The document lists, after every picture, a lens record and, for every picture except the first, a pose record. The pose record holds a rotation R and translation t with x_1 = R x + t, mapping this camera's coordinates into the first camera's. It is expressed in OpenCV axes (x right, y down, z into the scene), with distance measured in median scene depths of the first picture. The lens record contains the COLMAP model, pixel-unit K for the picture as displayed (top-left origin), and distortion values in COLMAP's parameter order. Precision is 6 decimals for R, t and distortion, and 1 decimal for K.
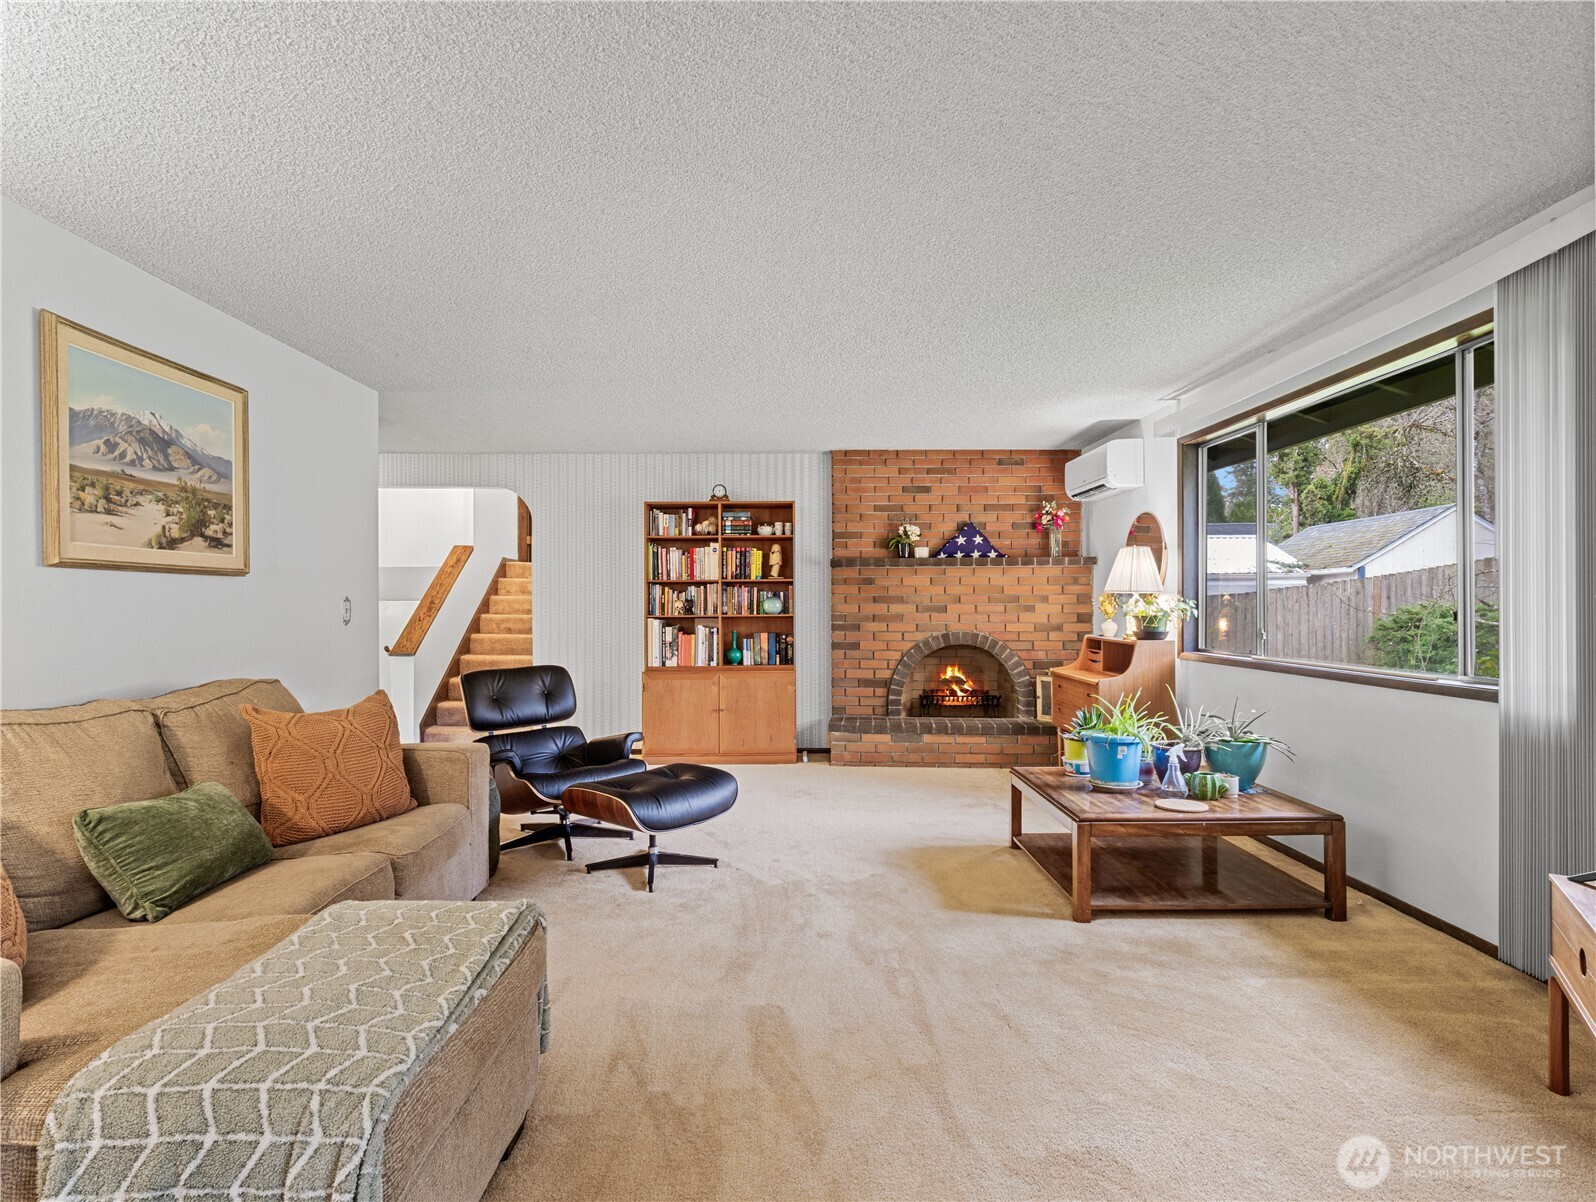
lens RADIAL K [[832.8, 0, 797.0], [0, 832.8, 609.4], [0, 0, 1]] dist [0.003525, -0.000526]
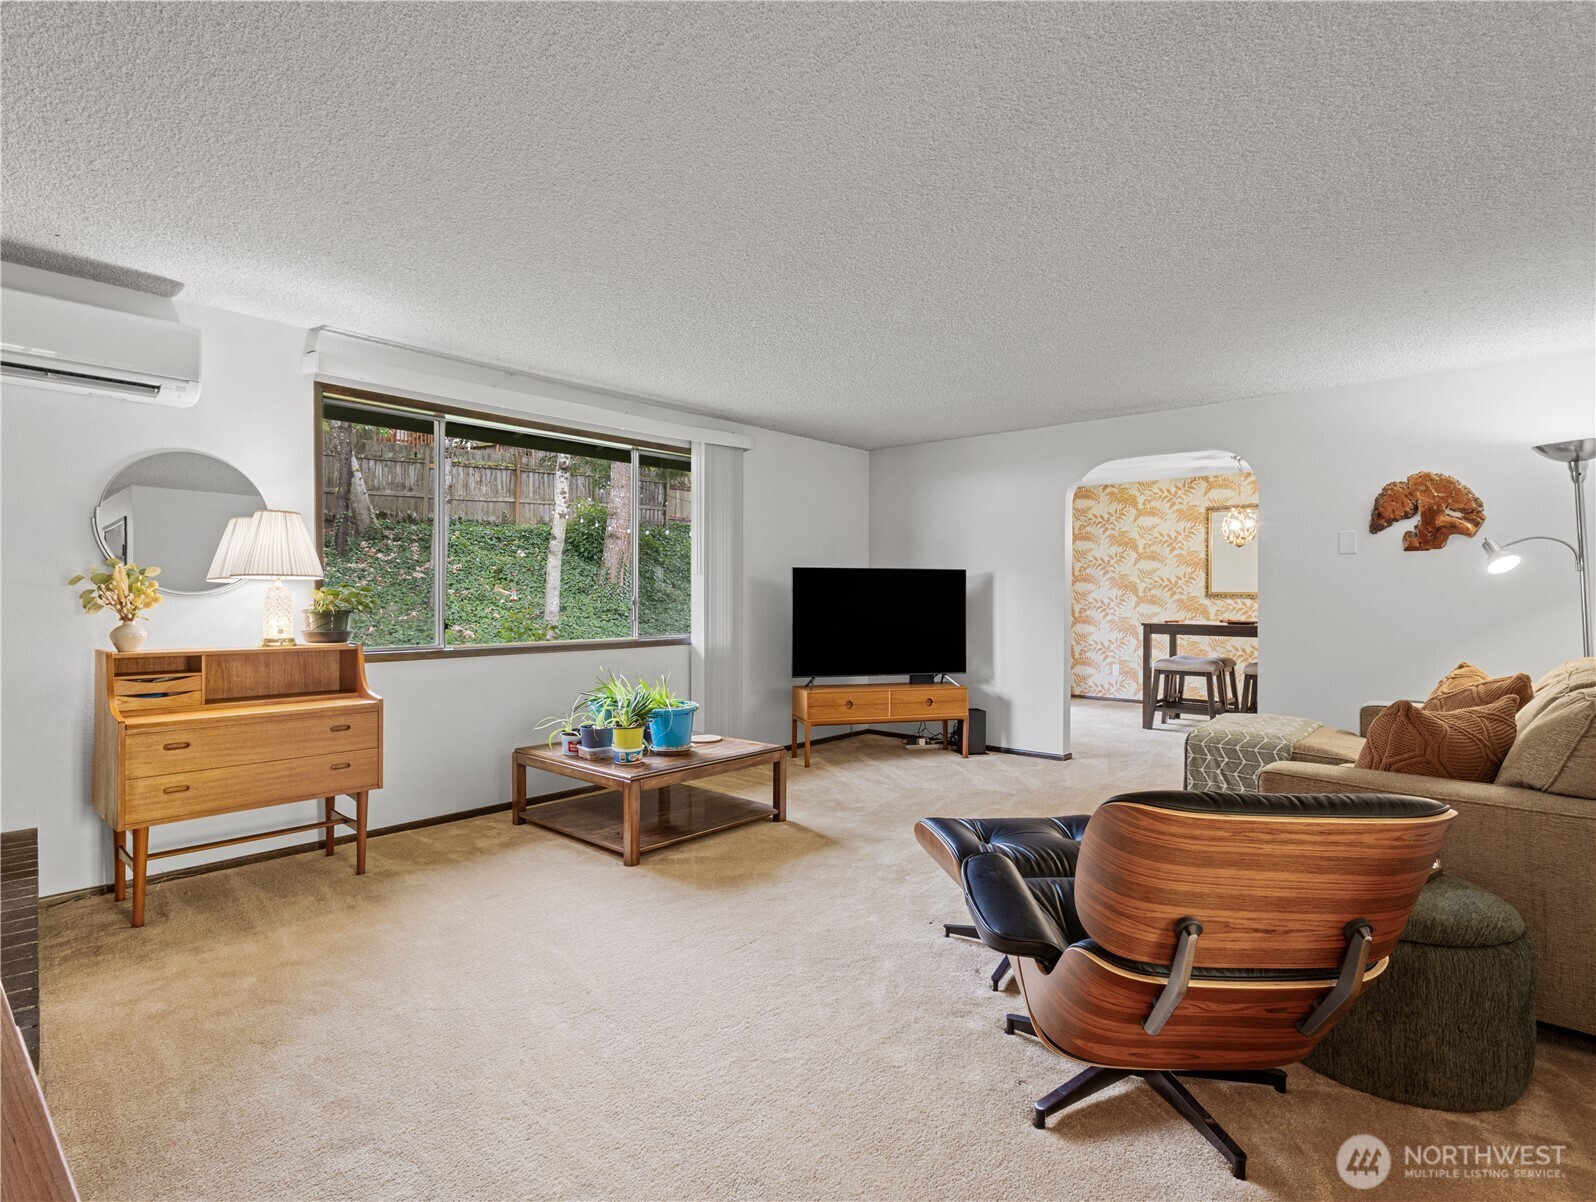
lens RADIAL K [[832.8, 0, 798.4], [0, 832.8, 597.9], [0, 0, 1]] dist [-0.001521, 0.004956]
pose [[-0.741477, 0.000123, 0.670979, -0.606065], [0.005556, 0.999967, 0.005957, -0.007402], [-0.670956, 0.008145, -0.741453, 1.945387]]
